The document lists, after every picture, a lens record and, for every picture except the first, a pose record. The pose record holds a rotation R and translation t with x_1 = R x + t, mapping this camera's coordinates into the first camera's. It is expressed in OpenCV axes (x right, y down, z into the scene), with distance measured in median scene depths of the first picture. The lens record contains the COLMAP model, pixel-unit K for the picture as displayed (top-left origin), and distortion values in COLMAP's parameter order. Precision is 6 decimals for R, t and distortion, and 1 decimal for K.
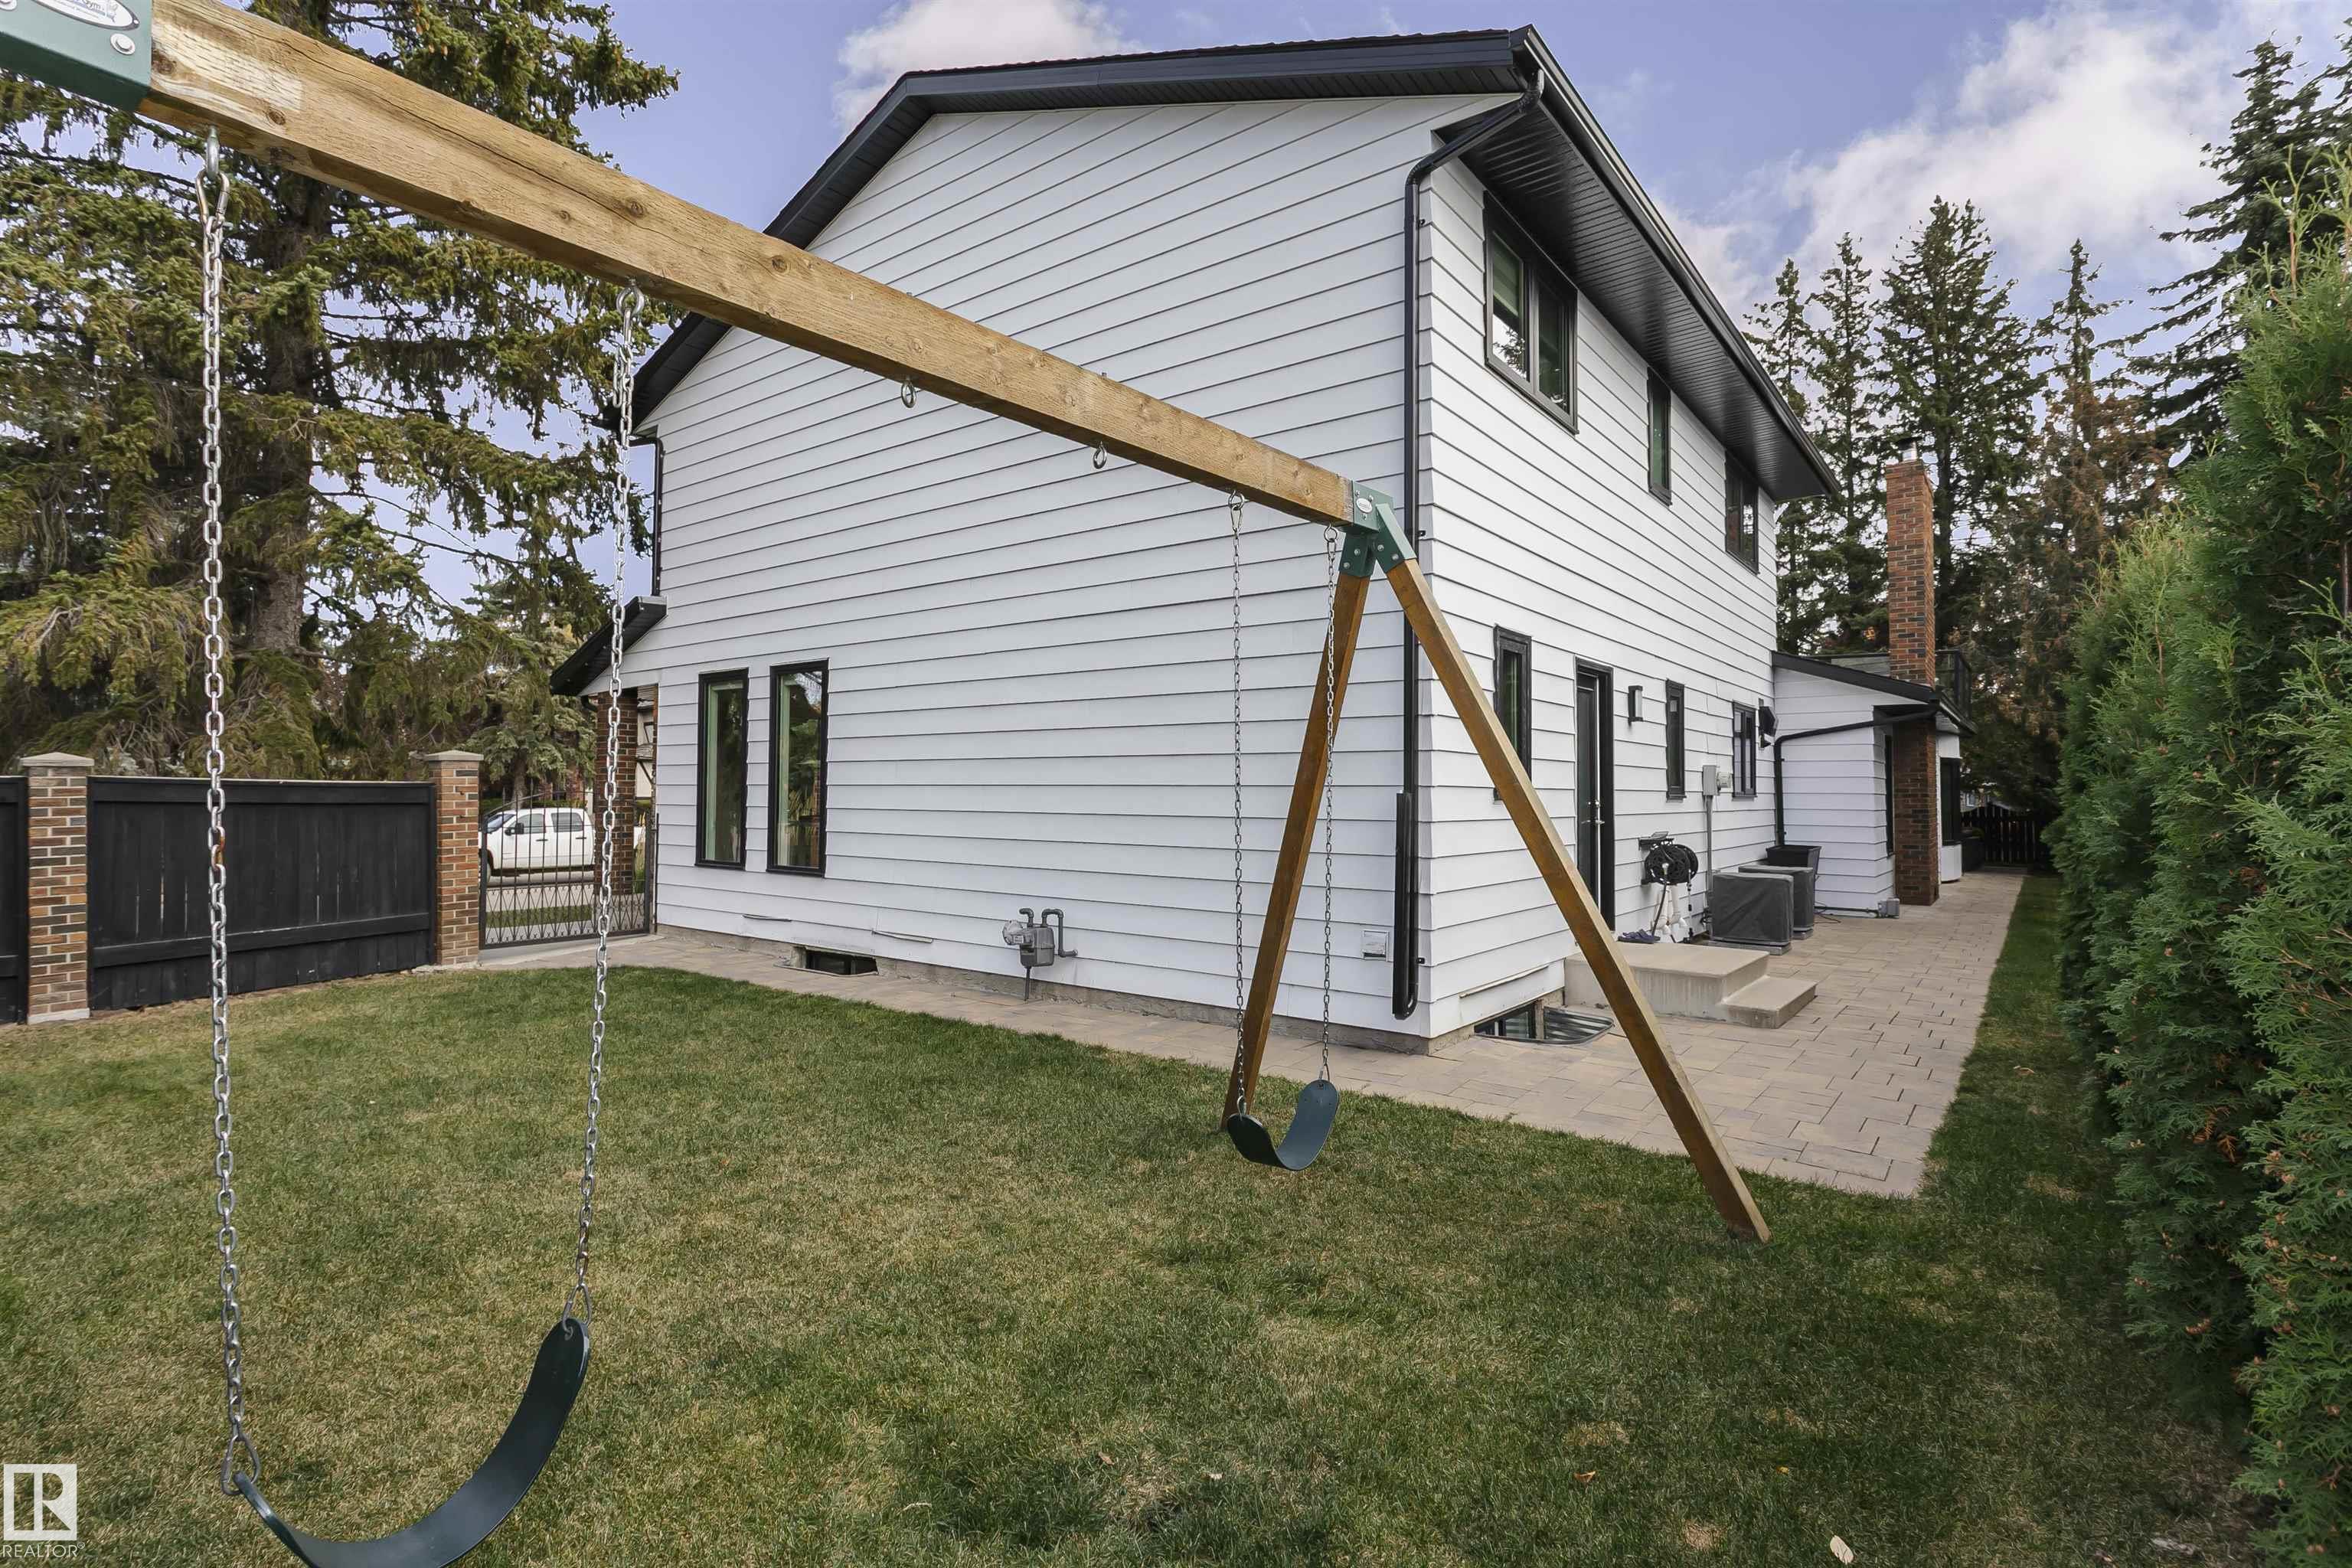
lens RADIAL K [[1149.1, 0, 1168.3], [0, 1149.1, 778.0], [0, 0, 1]] dist [0.003896, 0.003455]
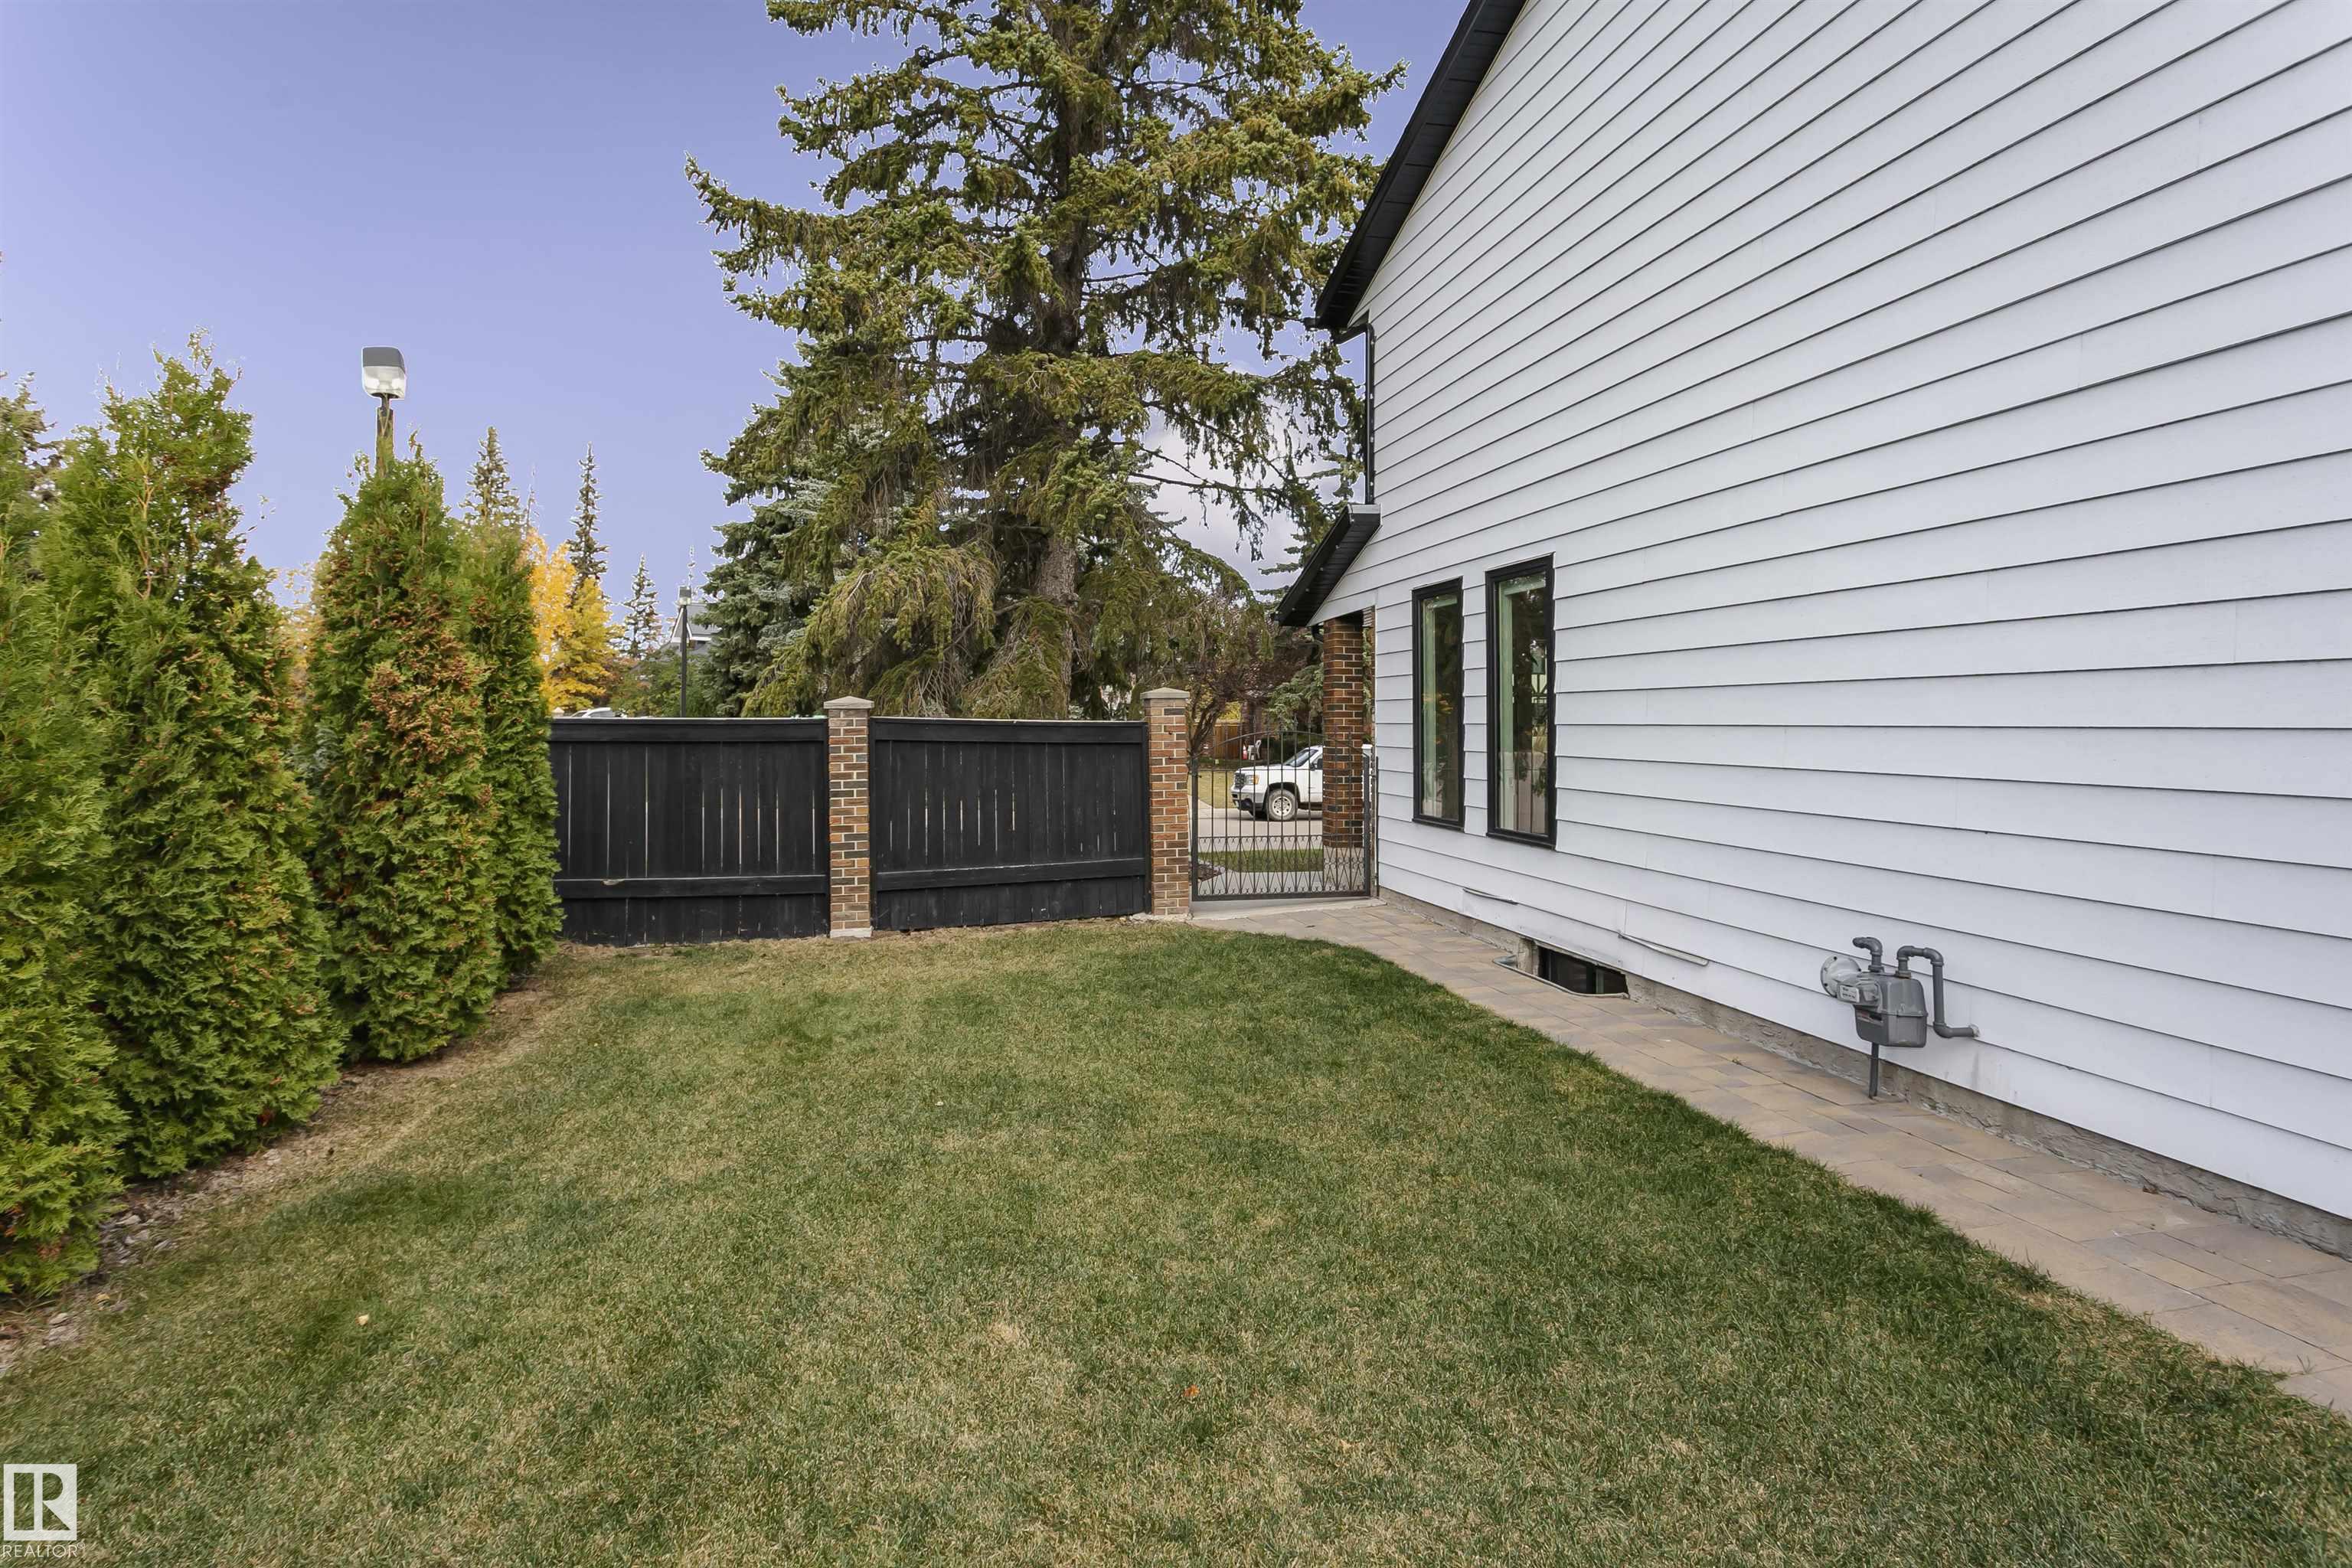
lens RADIAL K [[1149.1, 0, 1141.0], [0, 1149.1, 668.4], [0, 0, 1]] dist [0.003896, 0.003455]
pose [[0.747798, -0.031555, -0.663176, -0.006629], [0.006108, 0.999155, -0.040654, -0.001612], [0.663898, 0.026350, 0.747359, 0.297556]]
